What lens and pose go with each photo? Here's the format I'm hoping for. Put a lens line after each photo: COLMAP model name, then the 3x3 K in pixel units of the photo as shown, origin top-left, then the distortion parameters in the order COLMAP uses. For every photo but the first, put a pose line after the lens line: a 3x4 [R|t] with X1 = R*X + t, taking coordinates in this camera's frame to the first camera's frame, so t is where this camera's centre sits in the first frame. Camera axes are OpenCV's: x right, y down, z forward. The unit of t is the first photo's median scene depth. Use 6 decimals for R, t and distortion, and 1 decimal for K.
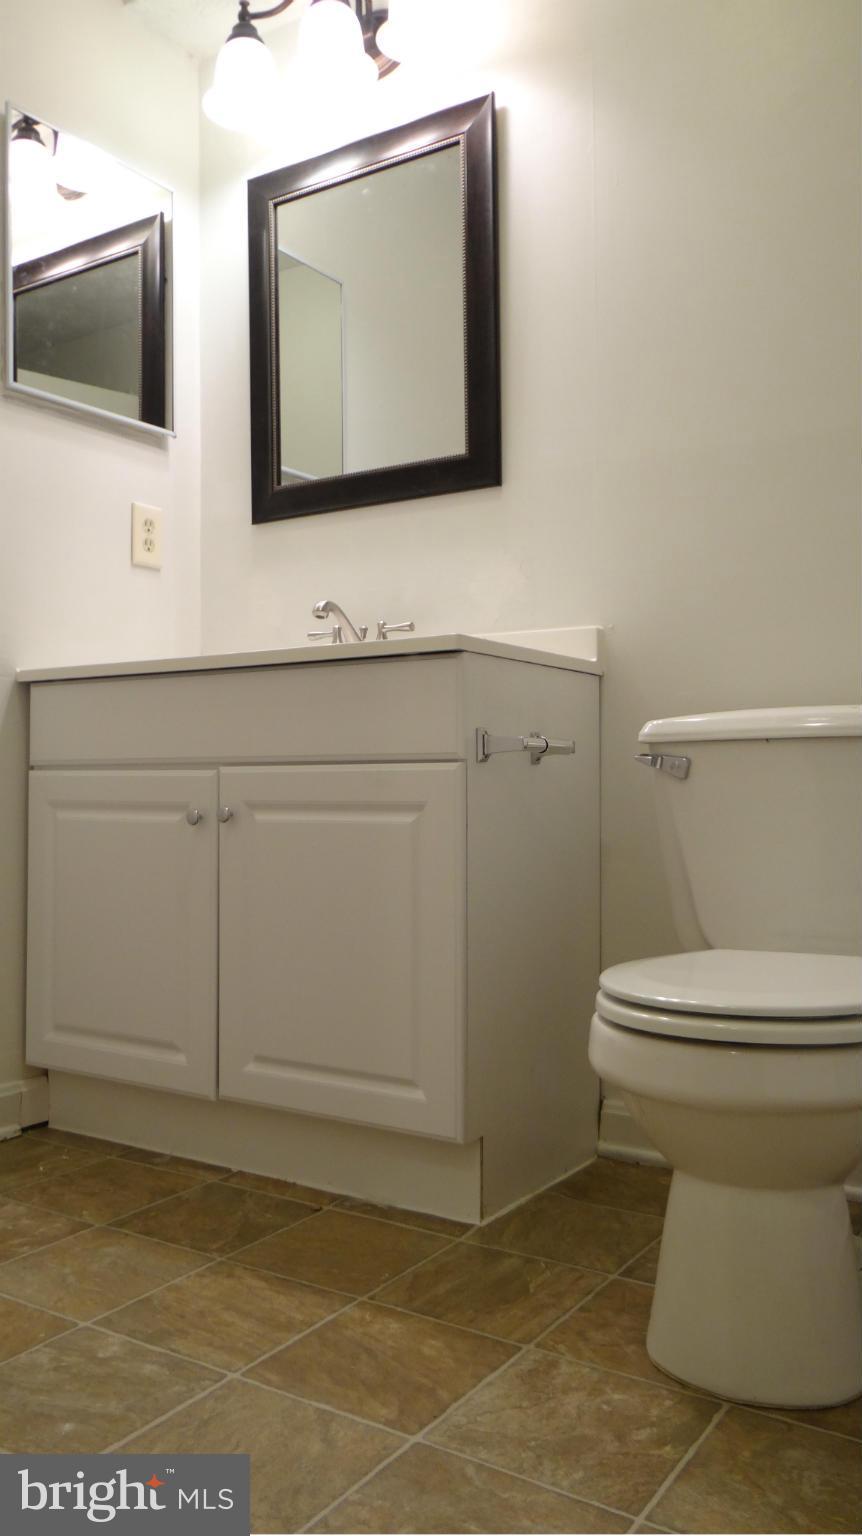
lens RADIAL K [[1212.6, 0, 422.1], [0, 1212.6, 778.0], [0, 0, 1]] dist [0.001476, 0.003190]
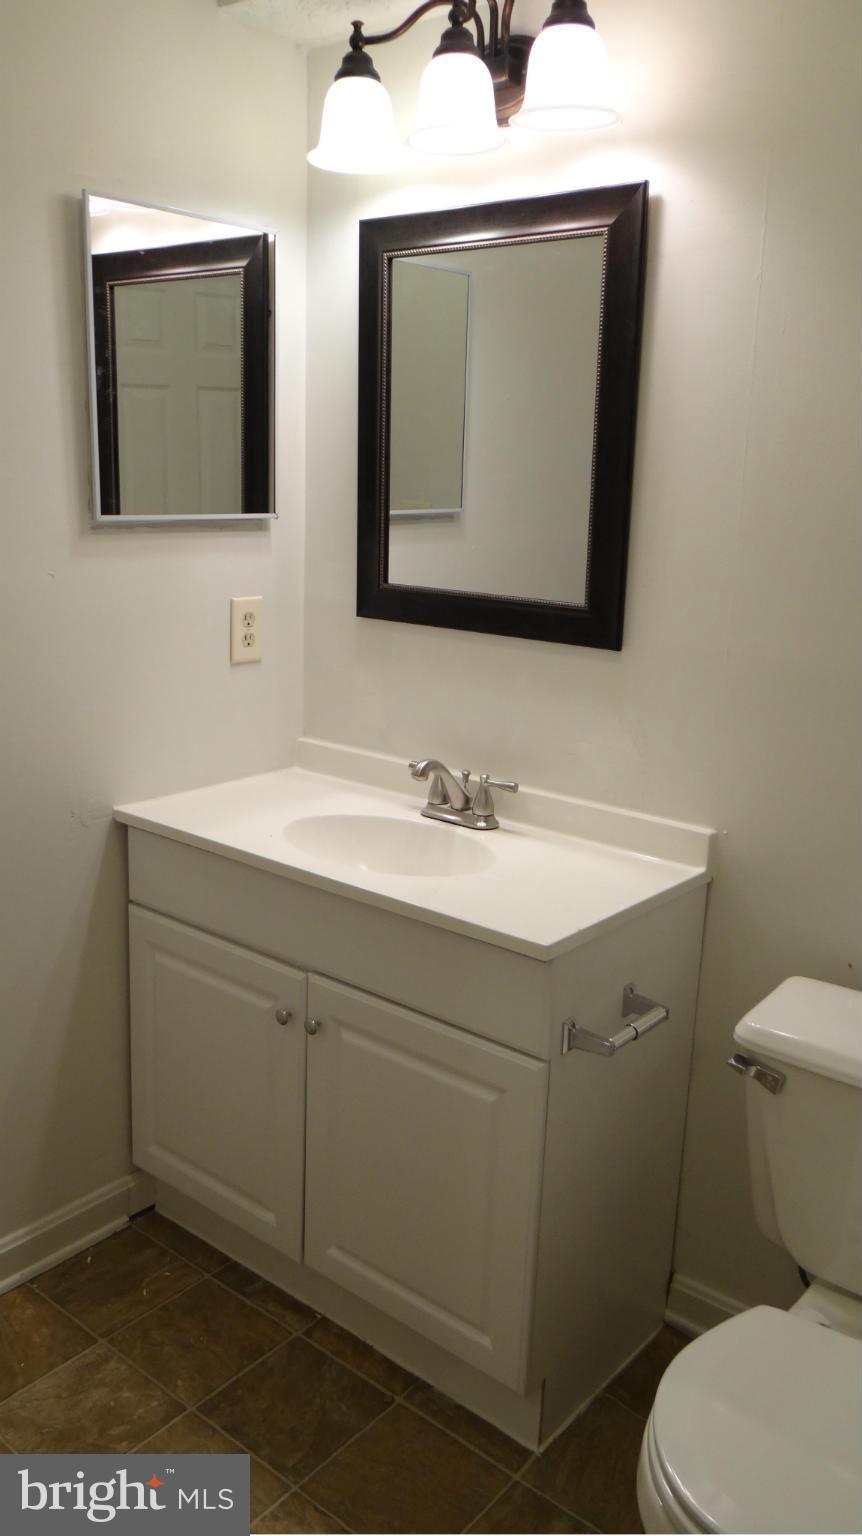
lens RADIAL K [[1212.6, 0, 430.9], [0, 1212.6, 770.2], [0, 0, 1]] dist [0.001476, 0.003190]
pose [[0.993446, 0.060845, -0.096765, 0.017002], [-0.035191, 0.968241, 0.247530, -0.376053], [0.108753, -0.242503, 0.964036, 0.082293]]
